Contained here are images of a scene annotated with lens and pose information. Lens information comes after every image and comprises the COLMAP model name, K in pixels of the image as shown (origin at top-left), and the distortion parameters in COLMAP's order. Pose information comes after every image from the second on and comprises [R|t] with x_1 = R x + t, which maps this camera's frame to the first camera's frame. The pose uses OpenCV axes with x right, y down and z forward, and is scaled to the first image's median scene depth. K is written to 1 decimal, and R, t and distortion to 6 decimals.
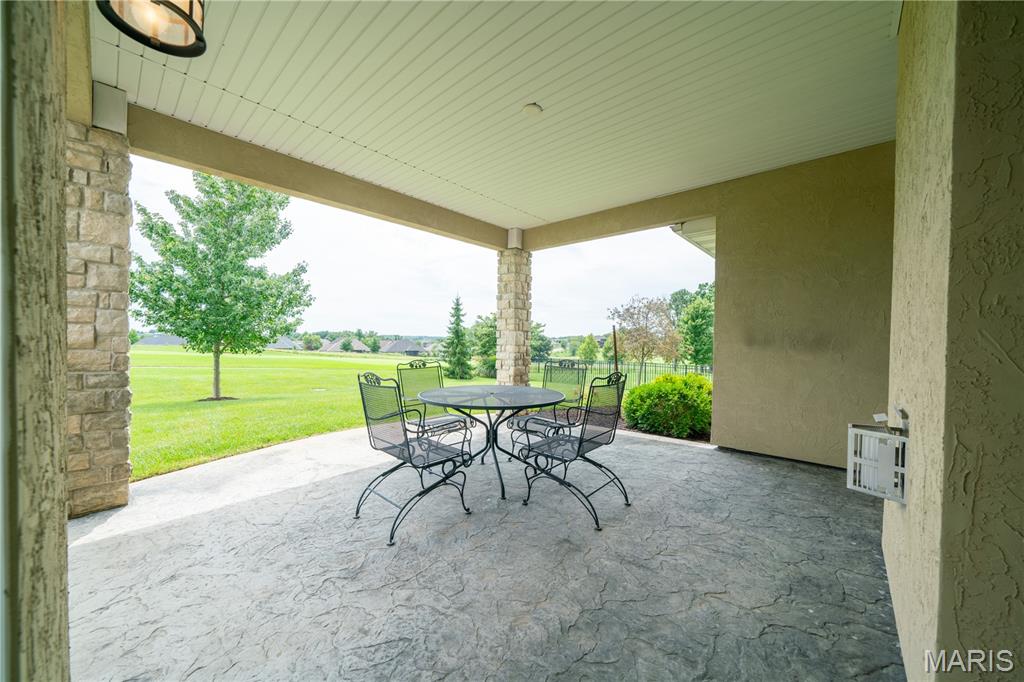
lens RADIAL K [[377.9, 0, 511.5], [0, 377.9, 342.6], [0, 0, 1]] dist [-0.001693, 0.000003]
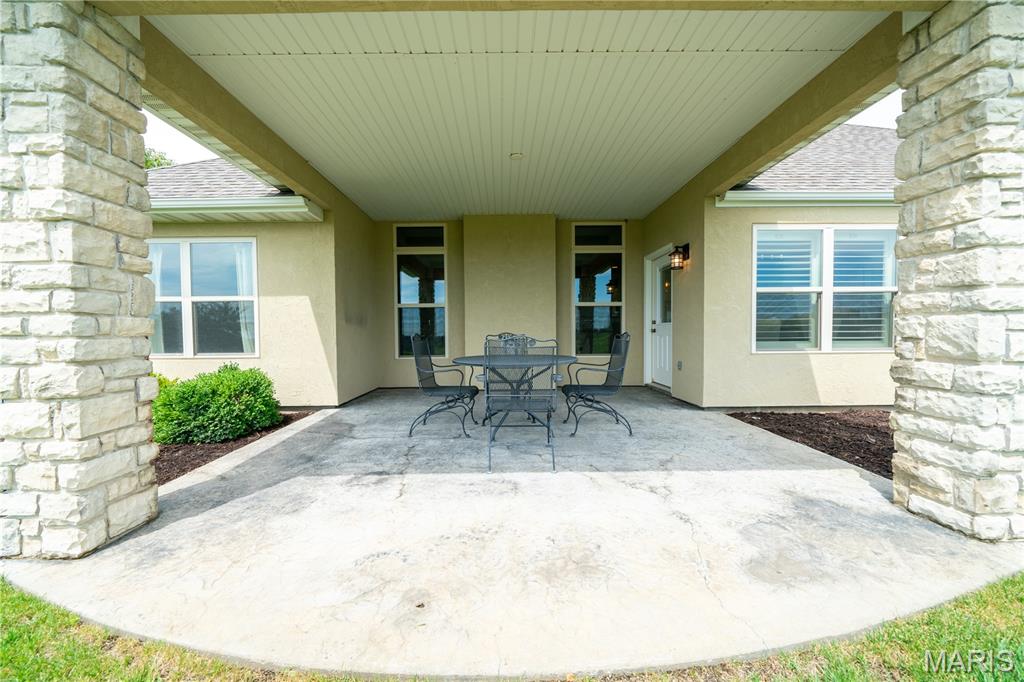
lens RADIAL K [[377.9, 0, 510.2], [0, 377.9, 341.2], [0, 0, 1]] dist [-0.001693, 0.000003]
pose [[-0.689051, -0.013677, 0.724584, -0.951246], [0.010980, 0.999510, 0.029308, 0.051941], [-0.724630, 0.028151, -0.688563, 1.953380]]
